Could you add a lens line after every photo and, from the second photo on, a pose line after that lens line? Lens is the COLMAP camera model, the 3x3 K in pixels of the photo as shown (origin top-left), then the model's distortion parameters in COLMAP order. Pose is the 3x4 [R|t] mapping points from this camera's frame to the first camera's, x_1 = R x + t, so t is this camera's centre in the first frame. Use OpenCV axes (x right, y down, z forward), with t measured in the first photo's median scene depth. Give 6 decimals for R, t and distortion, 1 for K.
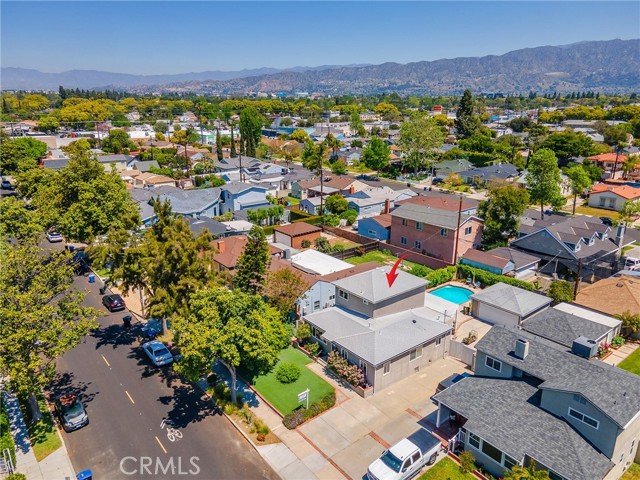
lens RADIAL K [[463.8, 0, 318.4], [0, 463.8, 238.3], [0, 0, 1]] dist [0.030656, 0.025009]
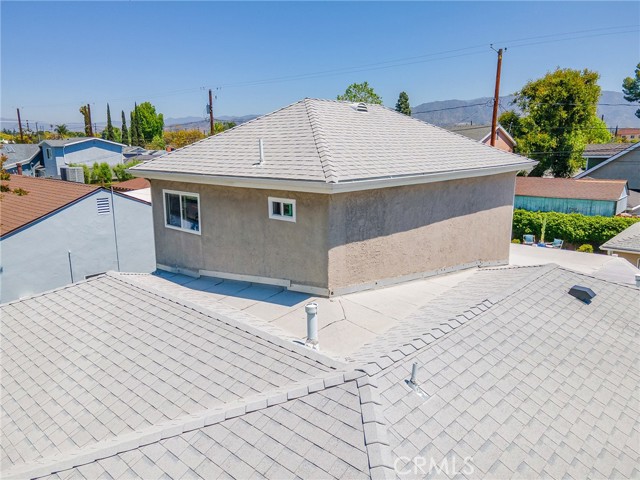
lens RADIAL K [[463.8, 0, 320.6], [0, 463.8, 237.8], [0, 0, 1]] dist [0.030656, 0.025009]
pose [[0.987899, -0.033952, 0.151338, 0.084721], [0.048608, 0.994364, -0.094217, 0.157232], [-0.147286, 0.100433, 0.983982, 0.785134]]
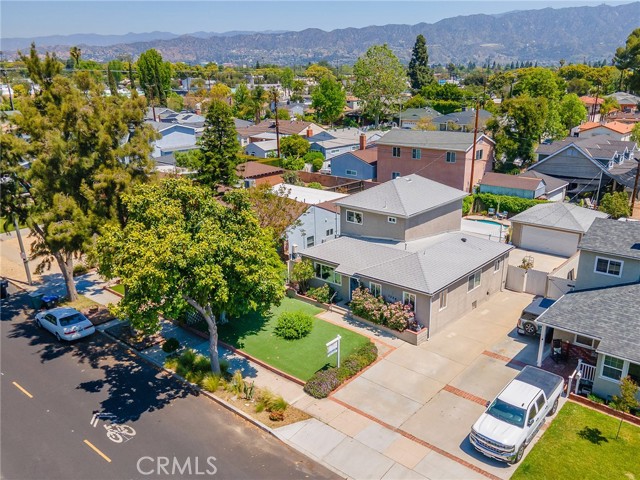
lens RADIAL K [[531.6, 0, 358.5], [0, 531.6, 270.0], [0, 0, 1]] dist [0.029598, 0.027127]
pose [[0.975458, -0.078214, 0.205825, -0.106739], [0.065316, 0.995494, 0.068738, 0.146238], [-0.210274, -0.053607, 0.976172, 0.233441]]
